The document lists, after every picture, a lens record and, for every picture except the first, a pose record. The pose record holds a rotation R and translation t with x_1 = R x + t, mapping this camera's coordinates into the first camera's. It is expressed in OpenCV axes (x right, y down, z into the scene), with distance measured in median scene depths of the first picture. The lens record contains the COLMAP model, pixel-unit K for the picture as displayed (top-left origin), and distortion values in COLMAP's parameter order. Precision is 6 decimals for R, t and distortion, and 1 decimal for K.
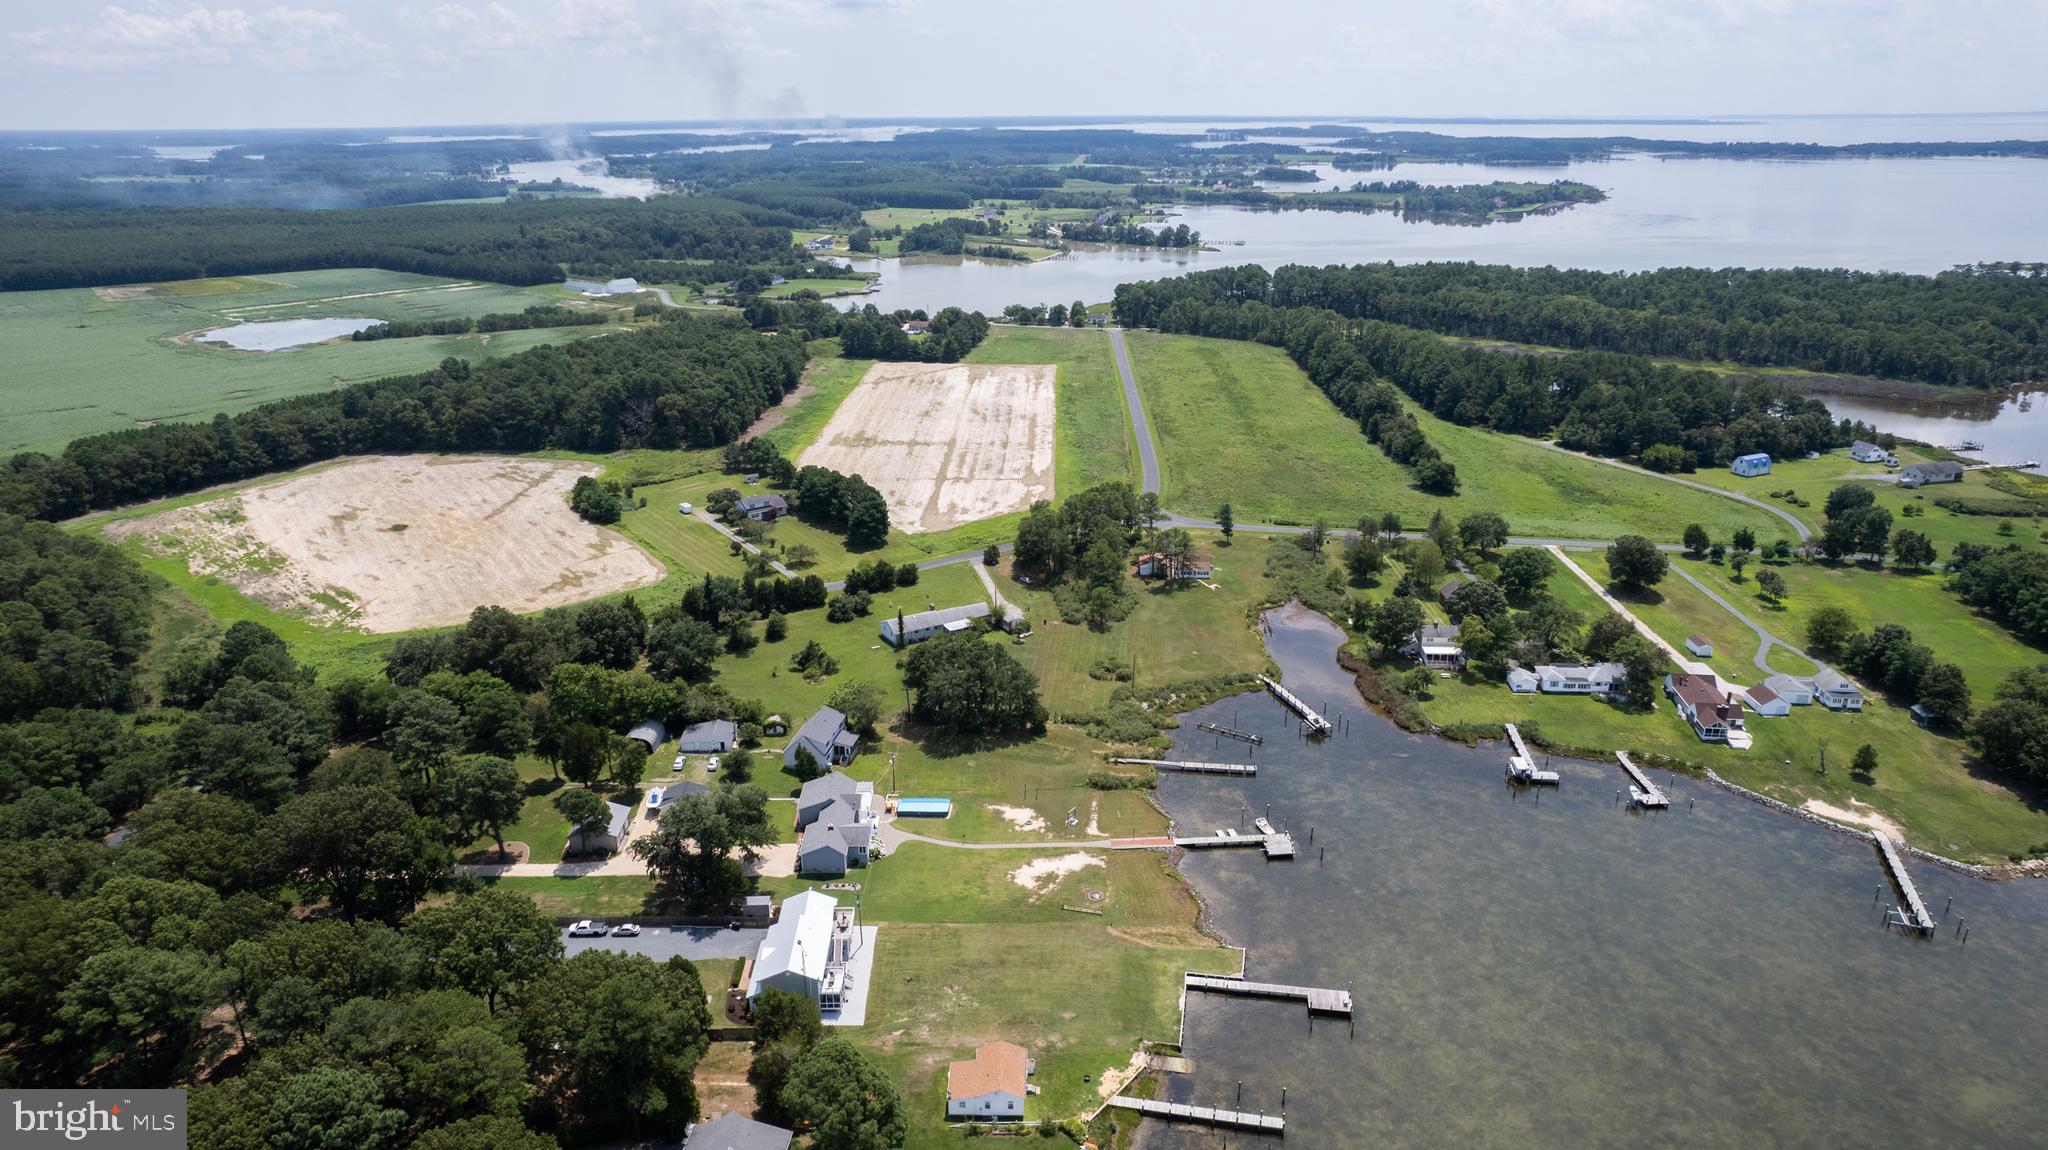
lens RADIAL K [[1308.5, 0, 1017.6], [0, 1308.5, 578.7], [0, 0, 1]] dist [-0.078768, 0.072055]
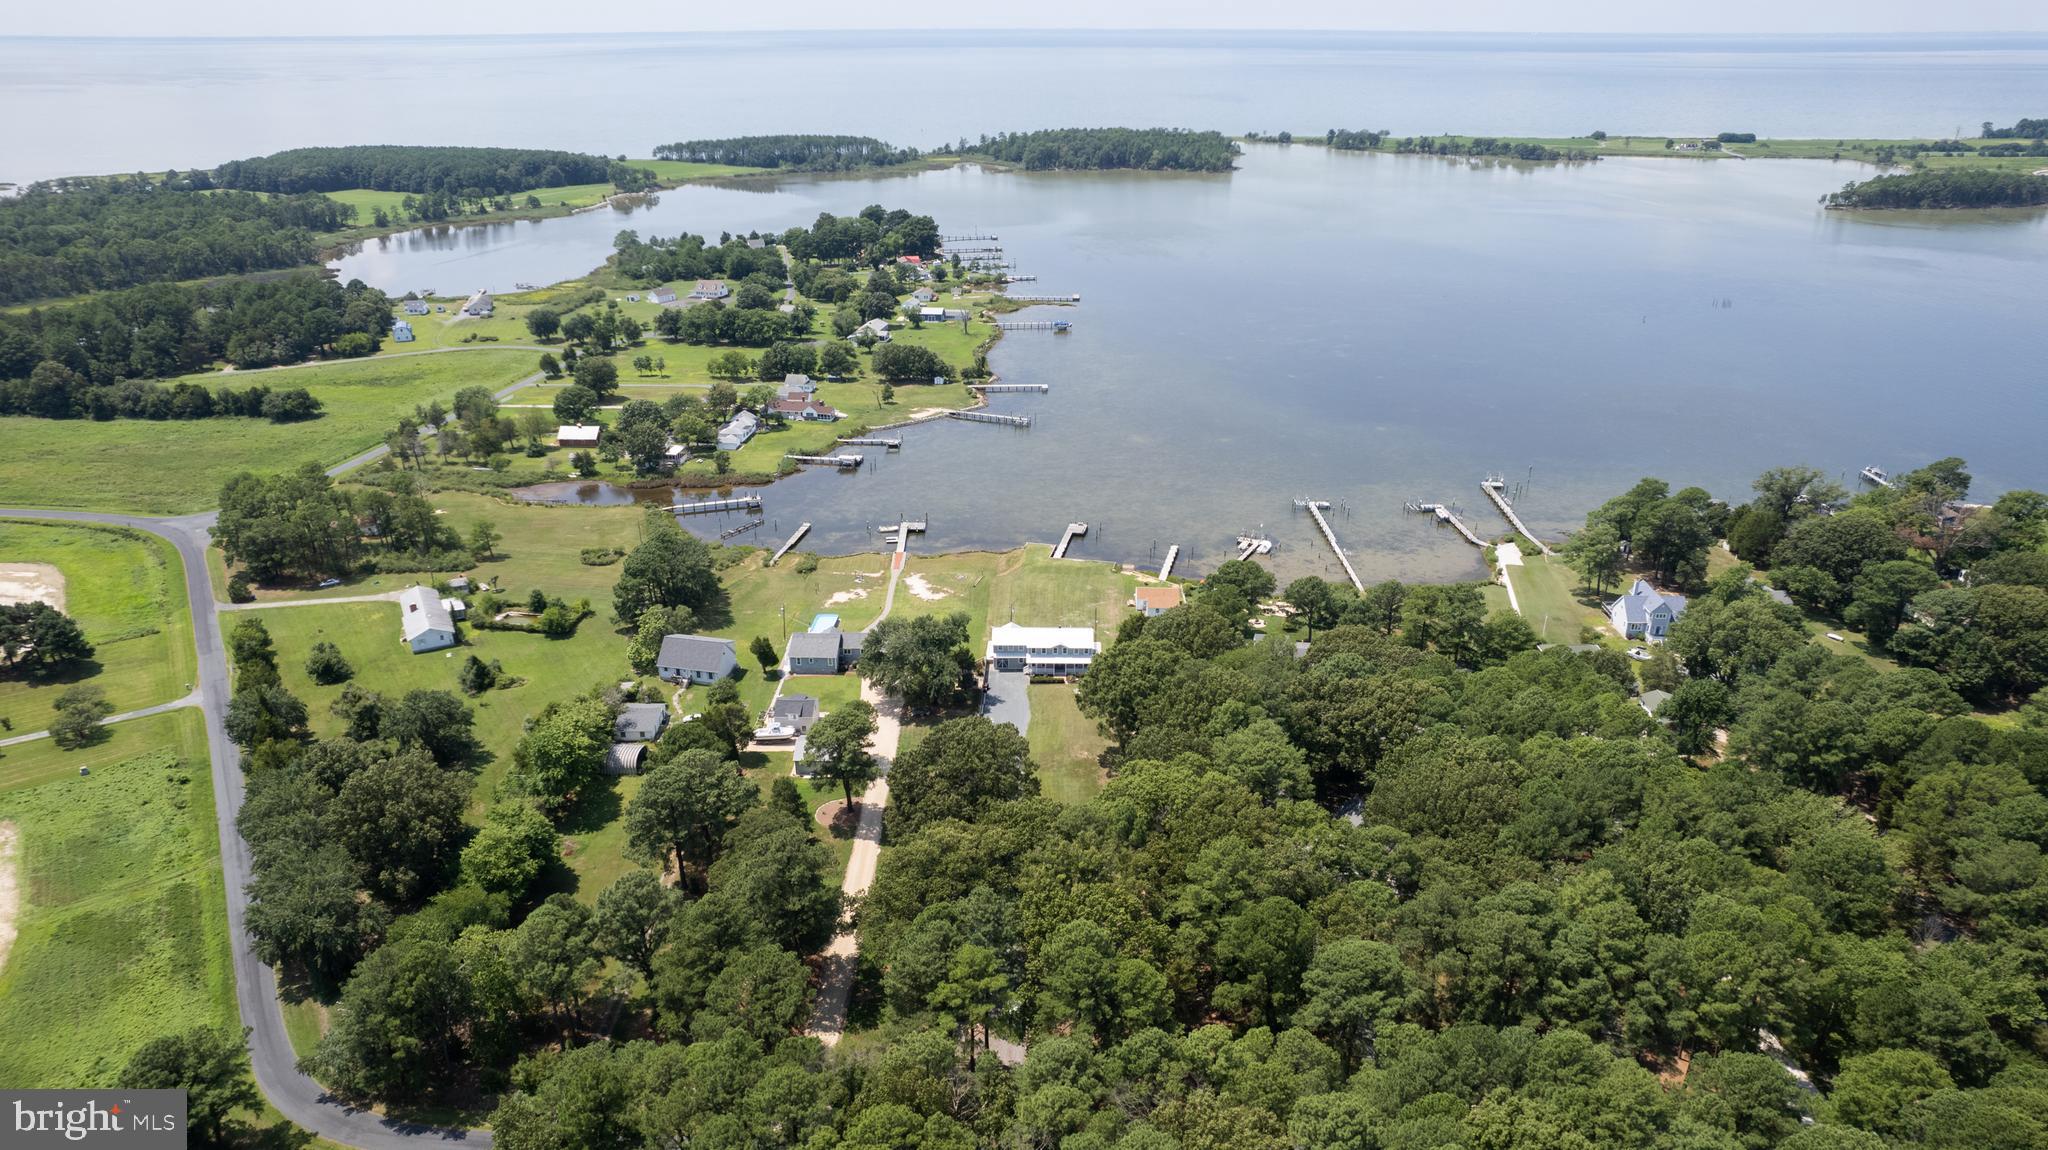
lens RADIAL K [[1308.5, 0, 1017.6], [0, 1308.5, 578.7], [0, 0, 1]] dist [-0.078768, 0.072055]
pose [[0.041160, -0.389452, 0.920127, -0.868925], [0.342212, 0.870703, 0.353224, -0.168405], [-0.938721, 0.300339, 0.169113, 0.471945]]
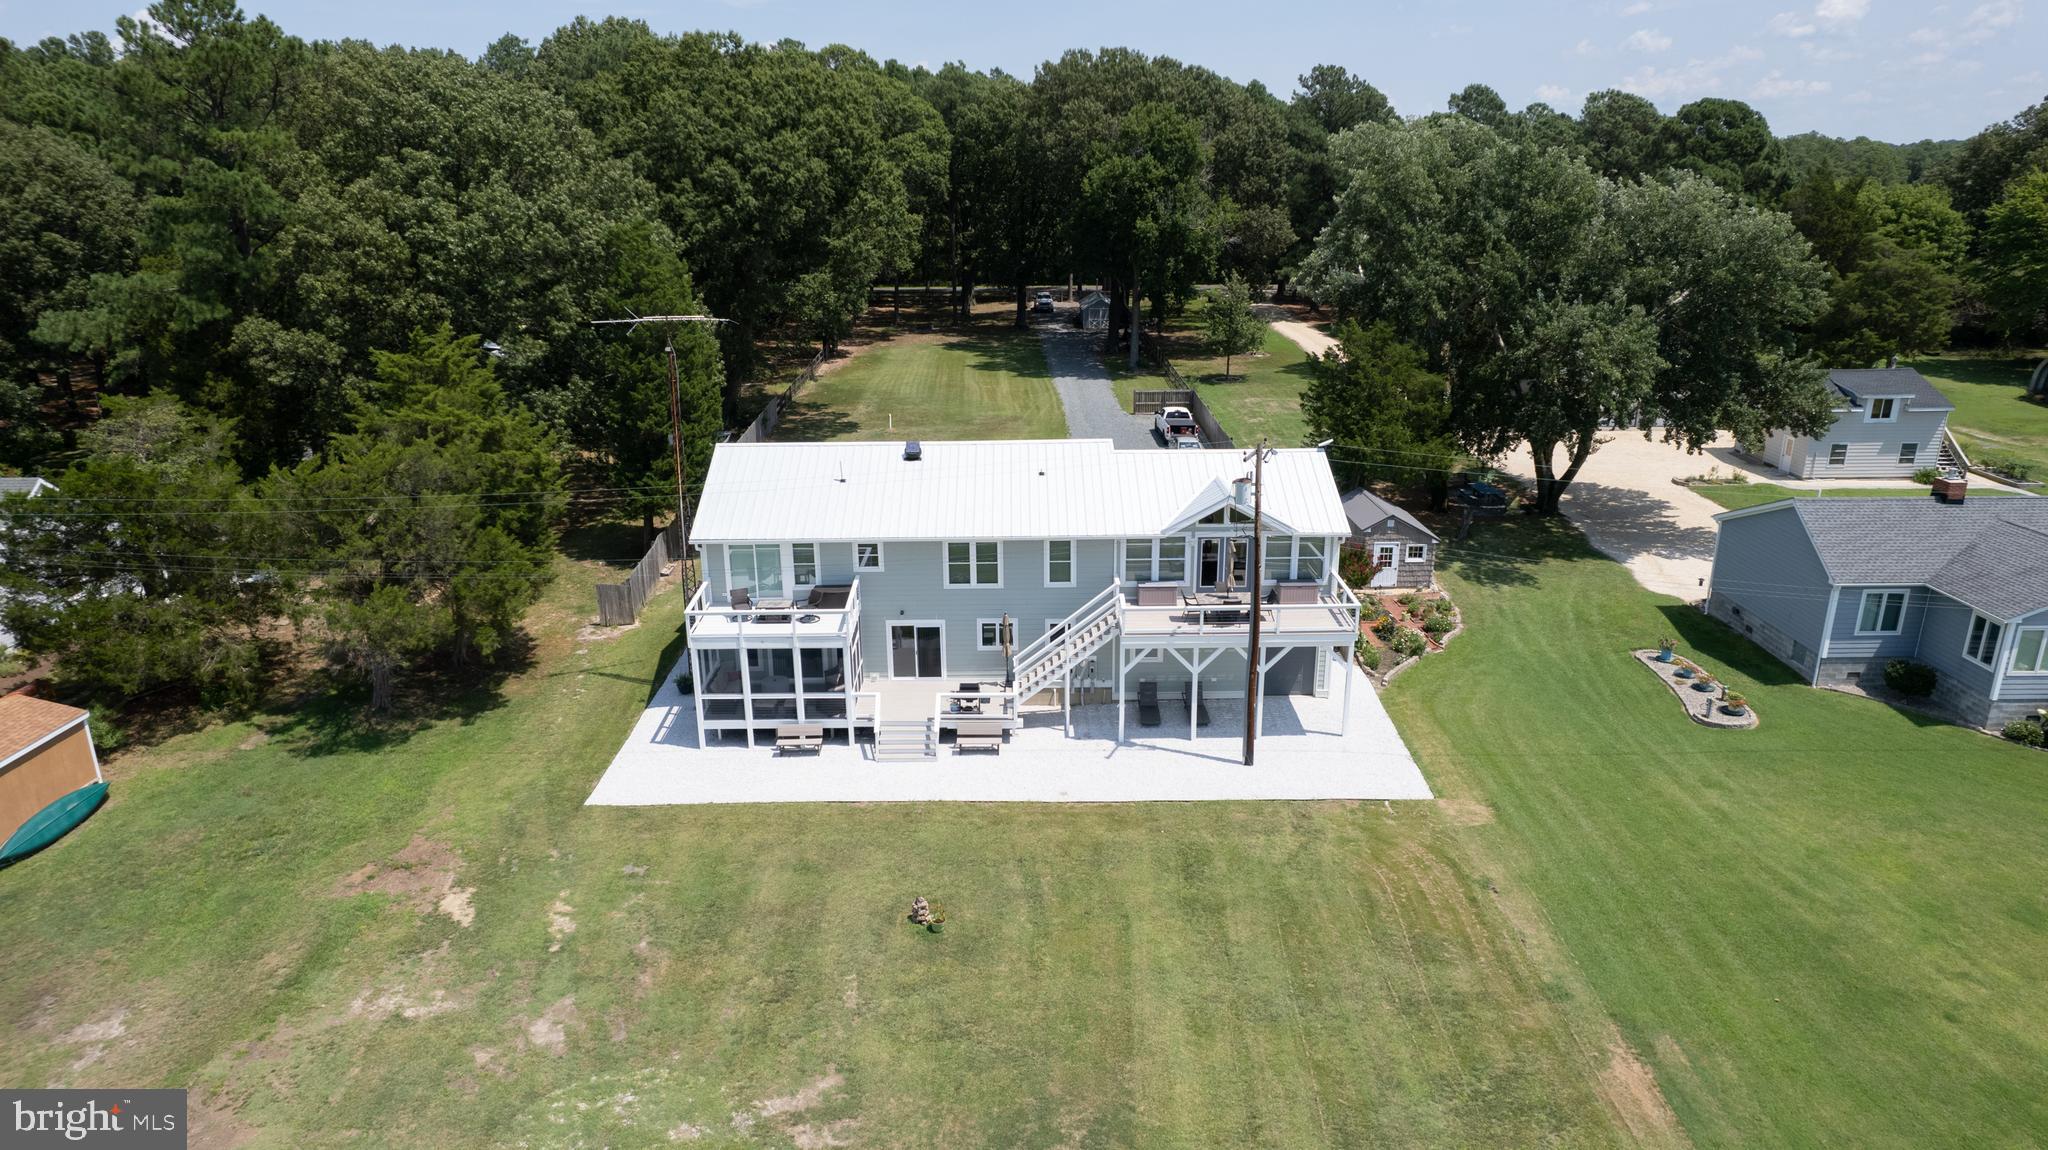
lens RADIAL K [[1308.5, 0, 1017.6], [0, 1308.5, 578.7], [0, 0, 1]] dist [-0.078768, 0.072055]
pose [[-0.016648, 0.314857, -0.948993, 0.033634], [-0.330140, 0.894163, 0.302457, 0.134289], [0.943785, 0.318336, 0.089061, 0.601381]]
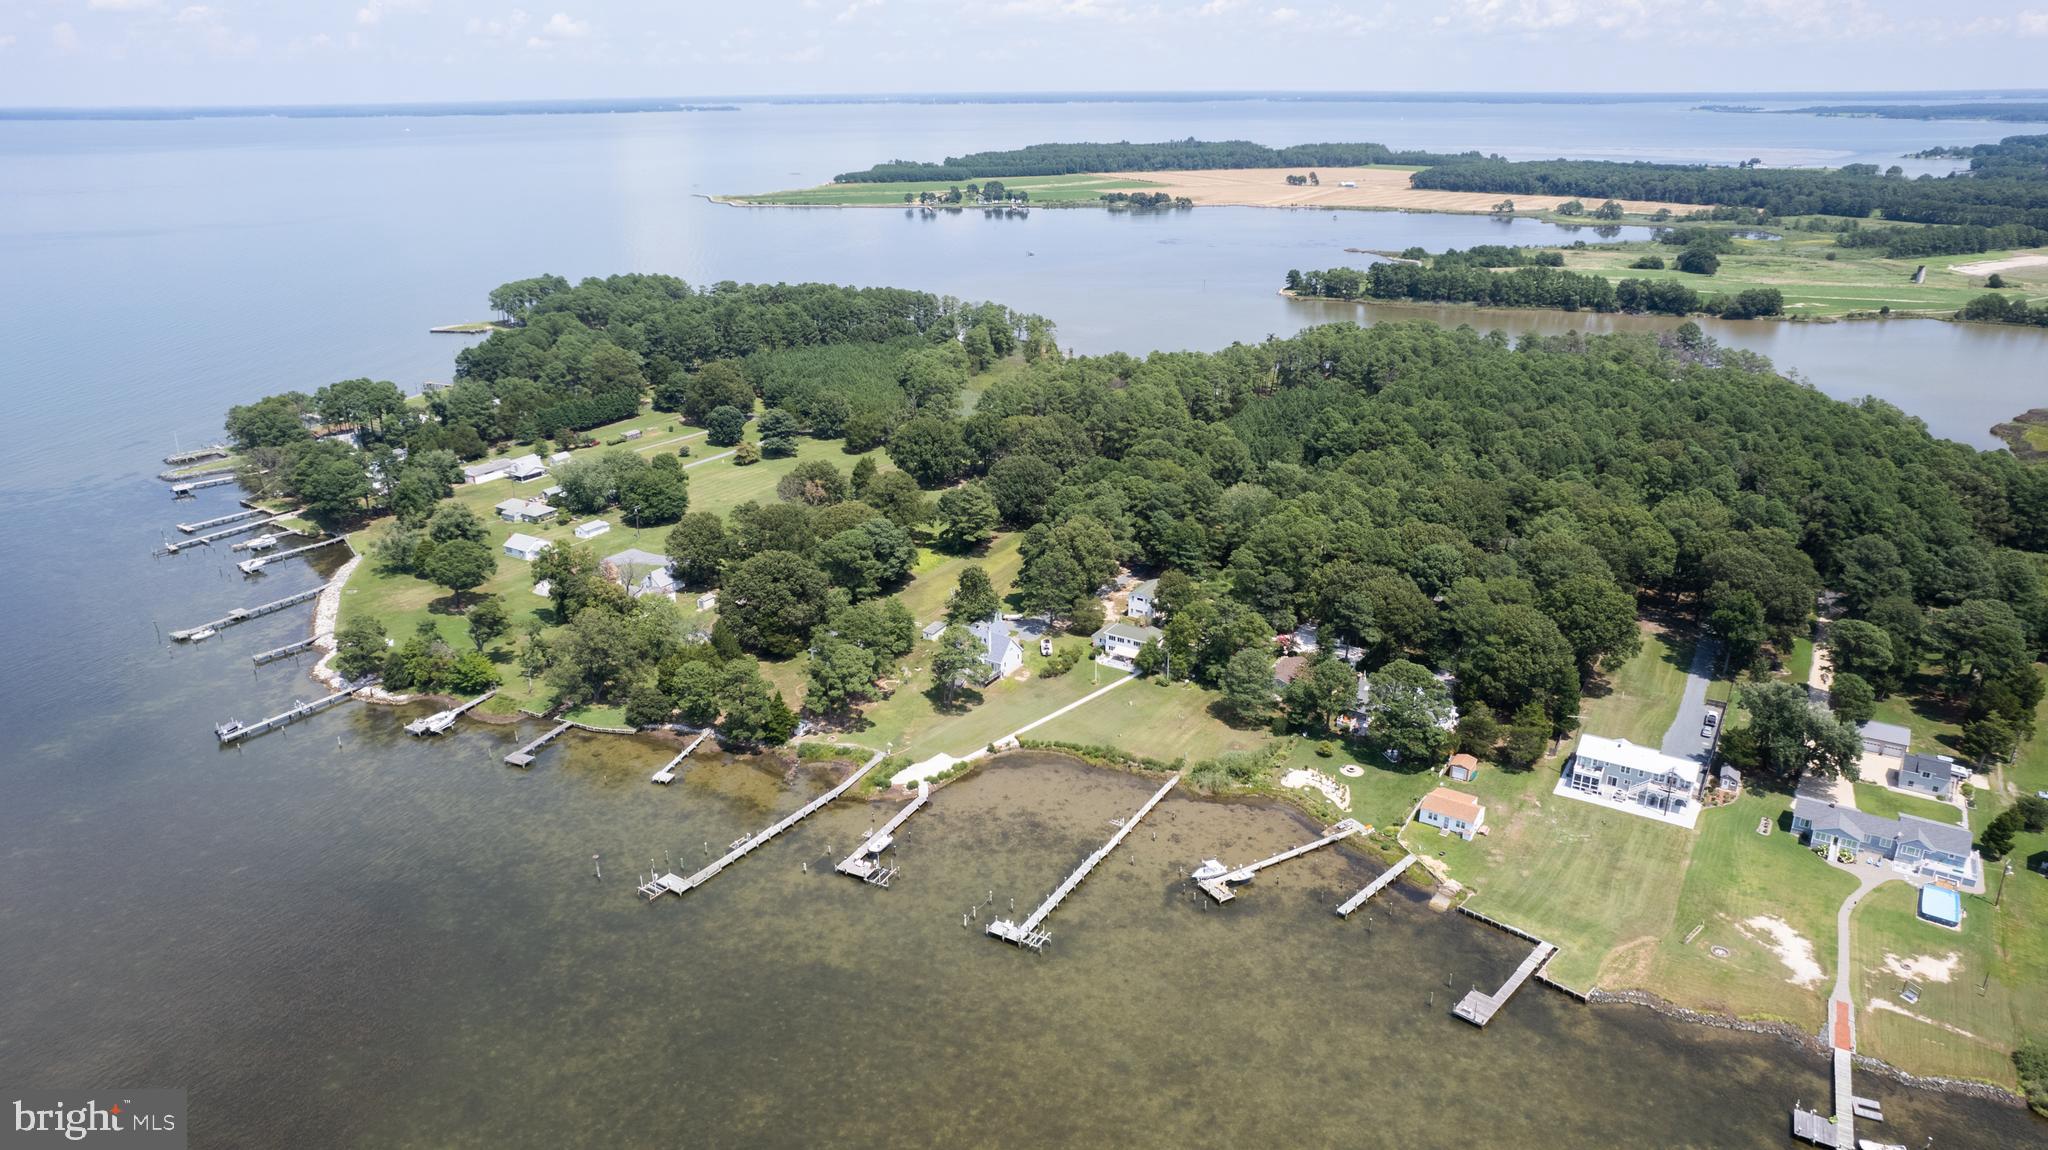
lens RADIAL K [[1308.5, 0, 1017.6], [0, 1308.5, 578.7], [0, 0, 1]] dist [-0.078768, 0.072055]
pose [[-0.555274, 0.306973, -0.772942, 0.649202], [-0.271093, 0.811819, 0.517164, -0.207032], [0.786244, 0.496707, -0.367563, 0.550887]]
